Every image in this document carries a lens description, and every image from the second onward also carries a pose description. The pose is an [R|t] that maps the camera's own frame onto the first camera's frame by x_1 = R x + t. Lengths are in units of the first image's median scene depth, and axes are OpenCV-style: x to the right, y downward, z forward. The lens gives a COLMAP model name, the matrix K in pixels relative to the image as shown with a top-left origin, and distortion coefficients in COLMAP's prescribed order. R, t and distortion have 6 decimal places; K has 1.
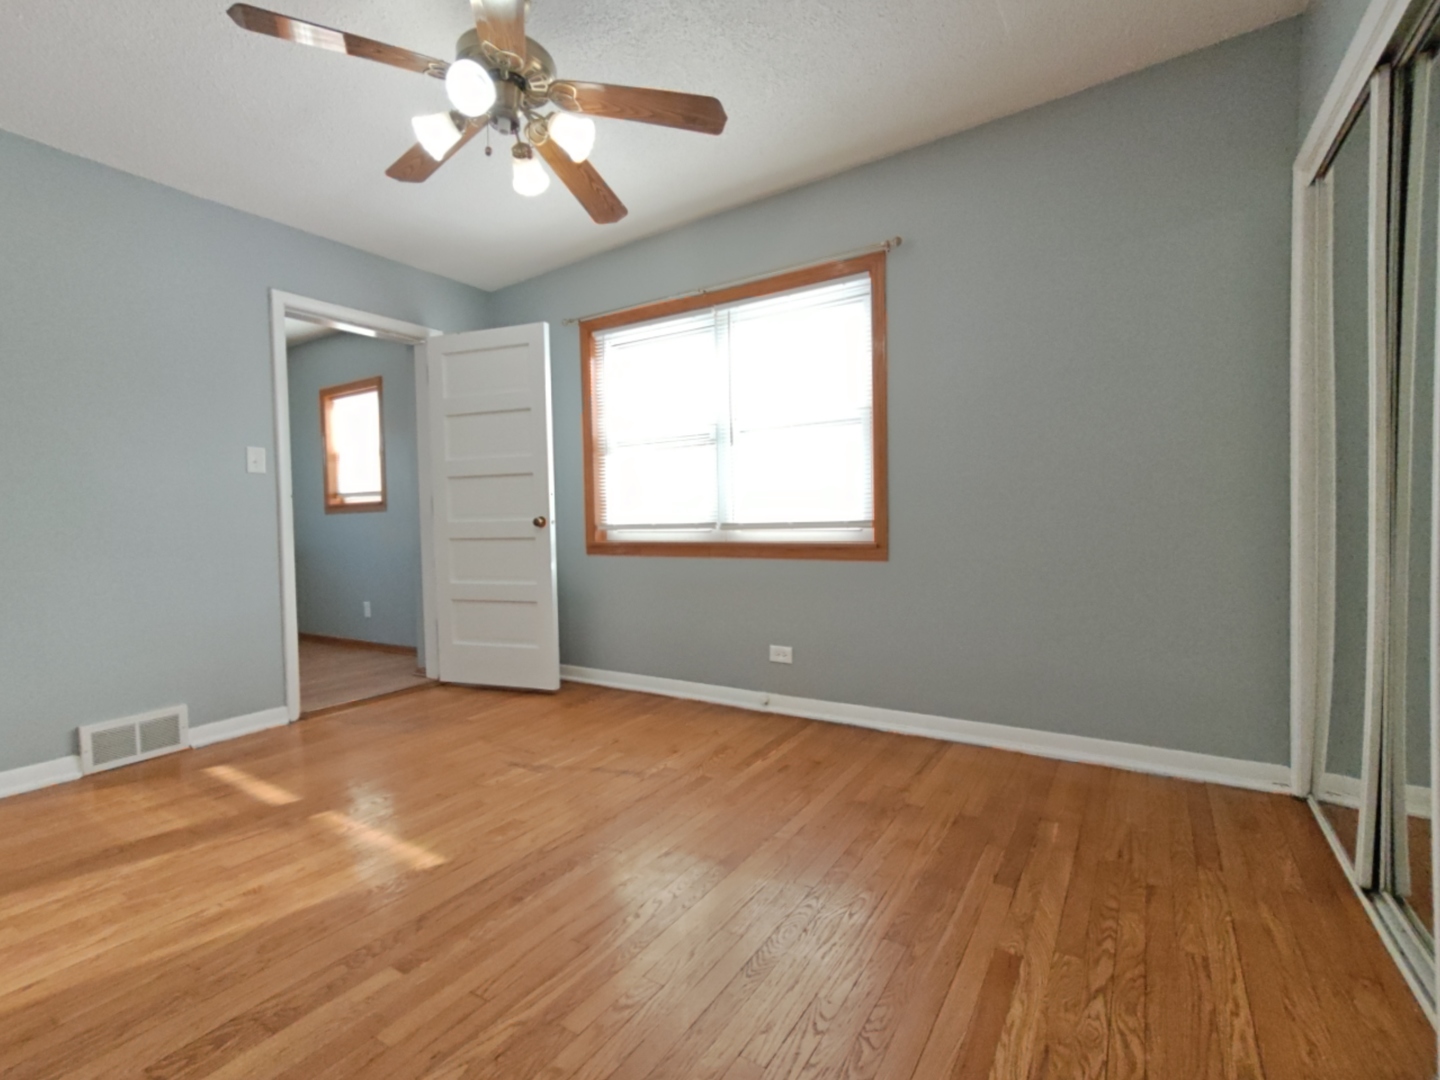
lens RADIAL K [[670.6, 0, 723.9], [0, 670.6, 537.7], [0, 0, 1]] dist [0.001910, 0.005506]
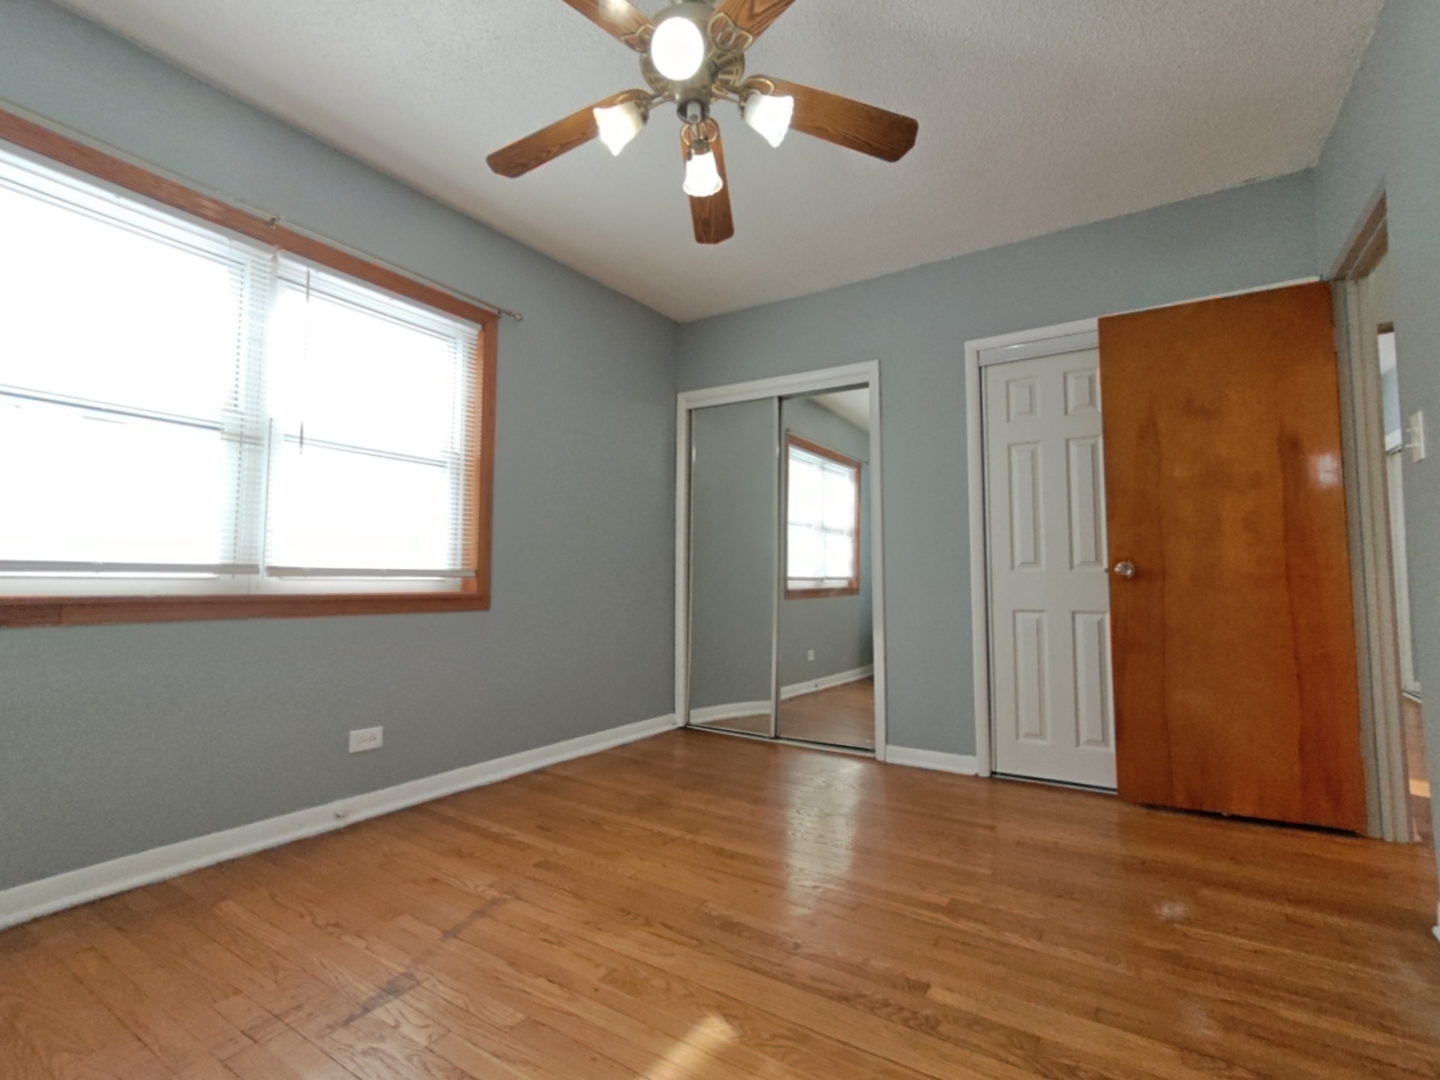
lens RADIAL K [[670.6, 0, 725.0], [0, 670.6, 539.1], [0, 0, 1]] dist [0.001910, 0.005506]
pose [[0.008172, 0.086424, 0.996225, -0.824666], [0.025303, 0.995921, -0.086606, 0.025684], [-0.999646, 0.025915, 0.005952, 0.681264]]
